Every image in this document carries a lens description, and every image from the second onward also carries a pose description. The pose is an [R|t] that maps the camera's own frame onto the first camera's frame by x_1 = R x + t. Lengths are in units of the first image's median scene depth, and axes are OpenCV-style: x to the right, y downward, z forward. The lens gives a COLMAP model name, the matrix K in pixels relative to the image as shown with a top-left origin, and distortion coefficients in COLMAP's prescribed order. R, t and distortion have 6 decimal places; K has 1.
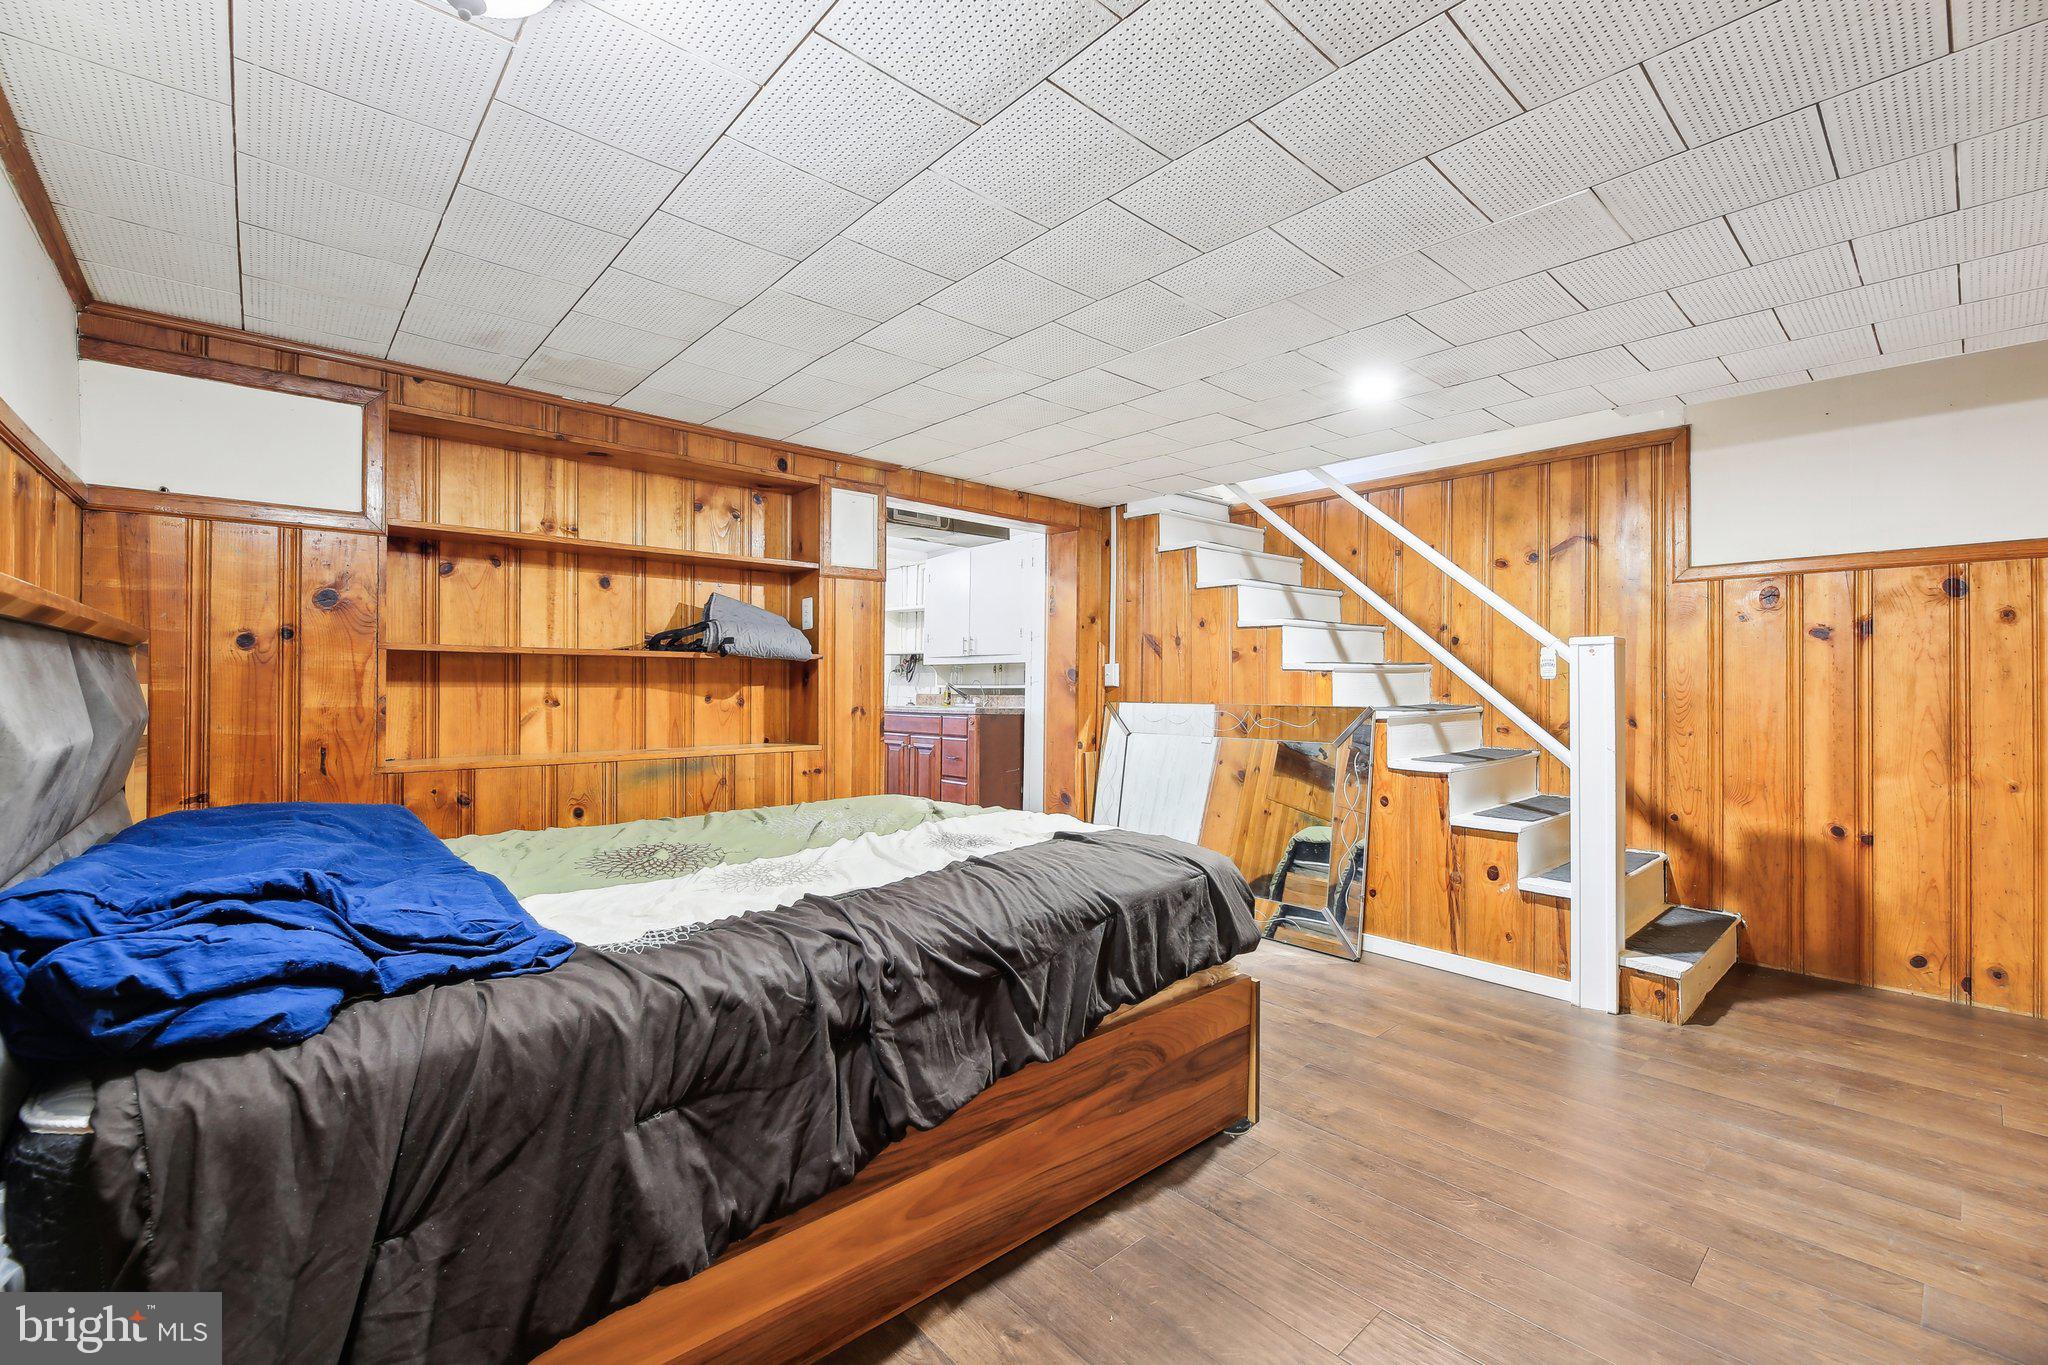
lens RADIAL K [[875.5, 0, 1012.4], [0, 875.5, 669.9], [0, 0, 1]] dist [-0.002131, -0.001174]
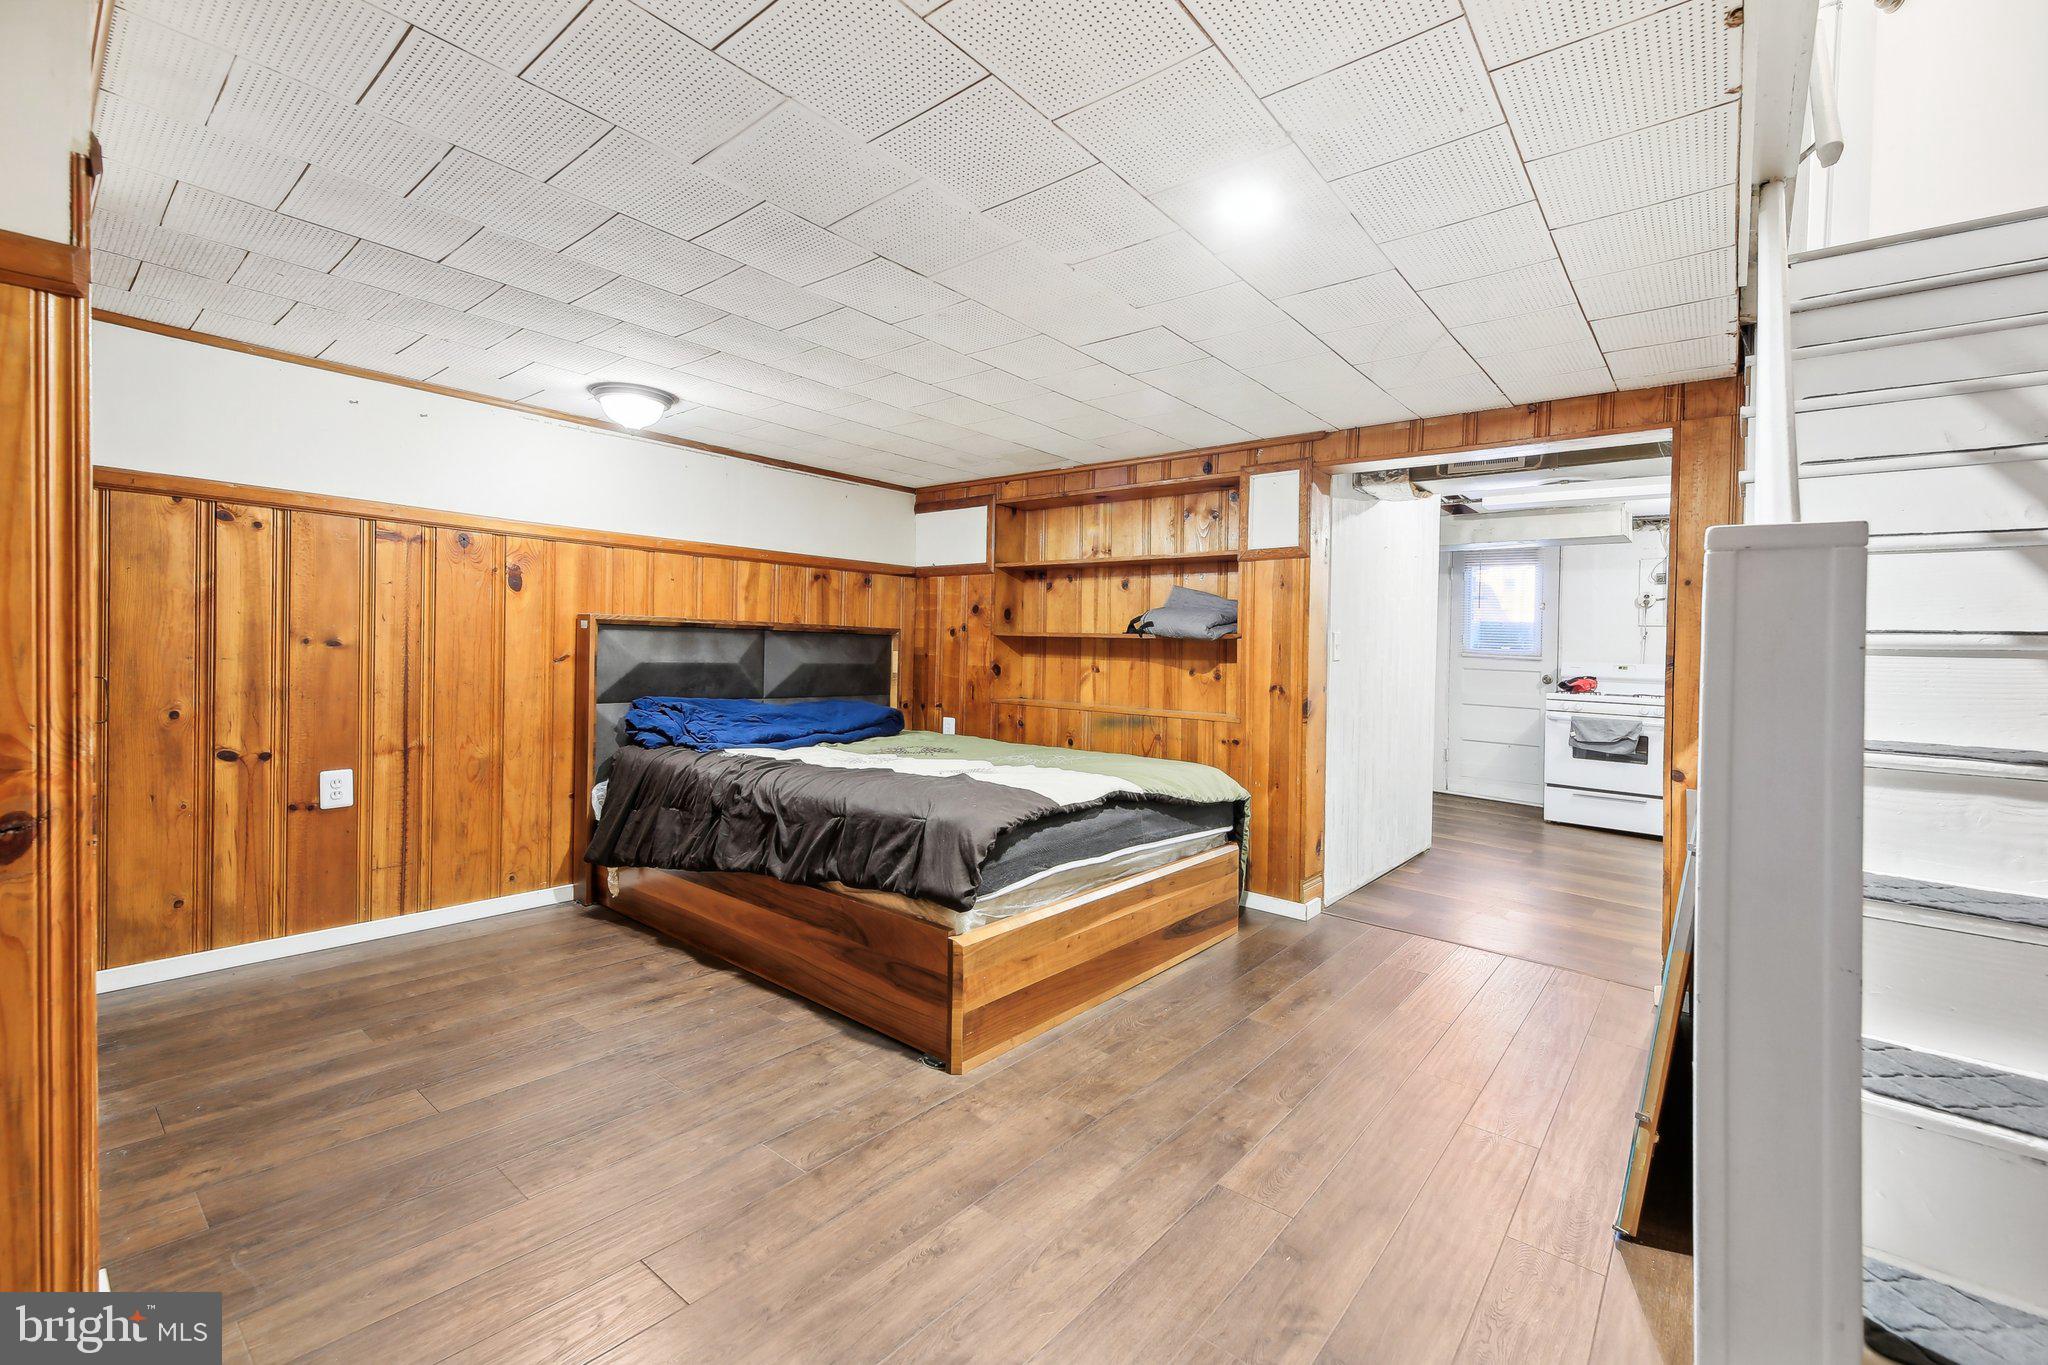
lens RADIAL K [[875.5, 0, 1008.6], [0, 875.5, 678.3], [0, 0, 1]] dist [-0.002131, -0.001174]
pose [[0.134198, 0.029586, -0.990513, 0.917415], [-0.015427, 0.999495, 0.027764, 0.012470], [0.990834, 0.011554, 0.134587, 0.650308]]
